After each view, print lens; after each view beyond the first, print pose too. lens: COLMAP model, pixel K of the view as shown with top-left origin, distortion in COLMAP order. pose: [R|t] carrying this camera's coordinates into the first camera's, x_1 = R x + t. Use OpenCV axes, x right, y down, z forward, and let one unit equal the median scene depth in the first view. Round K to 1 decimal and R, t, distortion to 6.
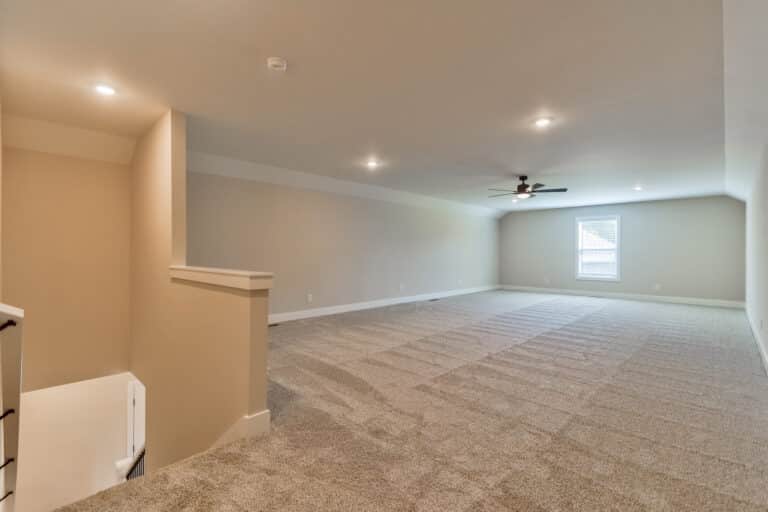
lens RADIAL K [[348.6, 0, 384.0], [0, 348.6, 256.0], [0, 0, 1]] dist [0.001516, 0.000357]
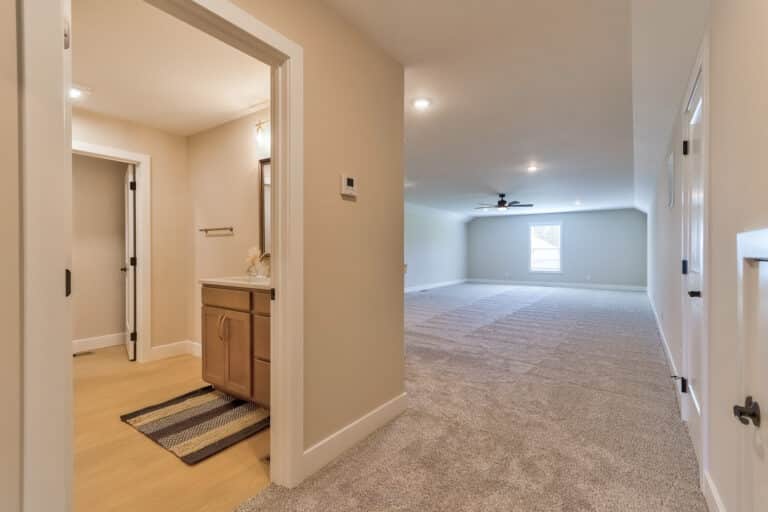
lens RADIAL K [[356.5, 0, 384.0], [0, 356.5, 256.0], [0, 0, 1]] dist [0.000651, 0.000084]
pose [[0.986823, -0.004679, 0.161736, -0.227763], [0.004150, 0.999985, 0.003609, 0.000977], [-0.161750, -0.002890, 0.986828, -0.233368]]
